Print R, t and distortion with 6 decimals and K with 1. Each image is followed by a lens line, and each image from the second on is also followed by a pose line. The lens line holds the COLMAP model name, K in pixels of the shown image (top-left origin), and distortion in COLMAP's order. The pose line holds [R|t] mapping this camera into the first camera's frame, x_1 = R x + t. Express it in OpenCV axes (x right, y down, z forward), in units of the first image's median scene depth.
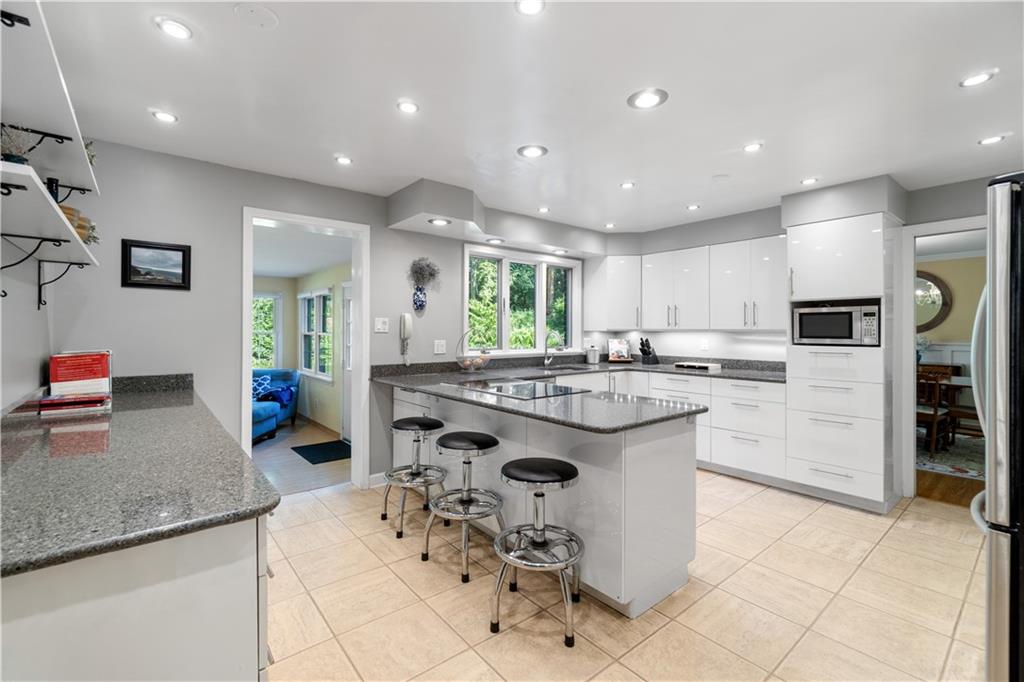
lens RADIAL K [[442.2, 0, 505.1], [0, 442.2, 331.9], [0, 0, 1]] dist [0.000068, 0.005691]
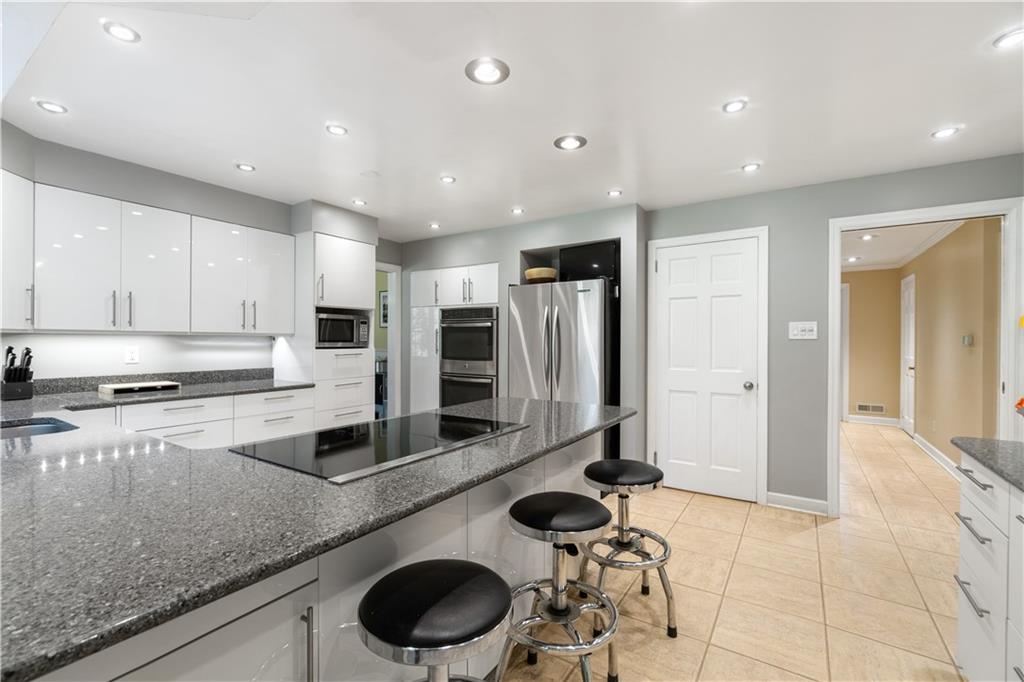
lens RADIAL K [[442.2, 0, 507.8], [0, 442.2, 340.0], [0, 0, 1]] dist [0.000068, 0.005691]
pose [[-0.299605, -0.001404, 0.954062, -0.432307], [-0.001166, 0.999999, 0.001105, 0.006819], [-0.954063, -0.000782, -0.299607, 0.830642]]
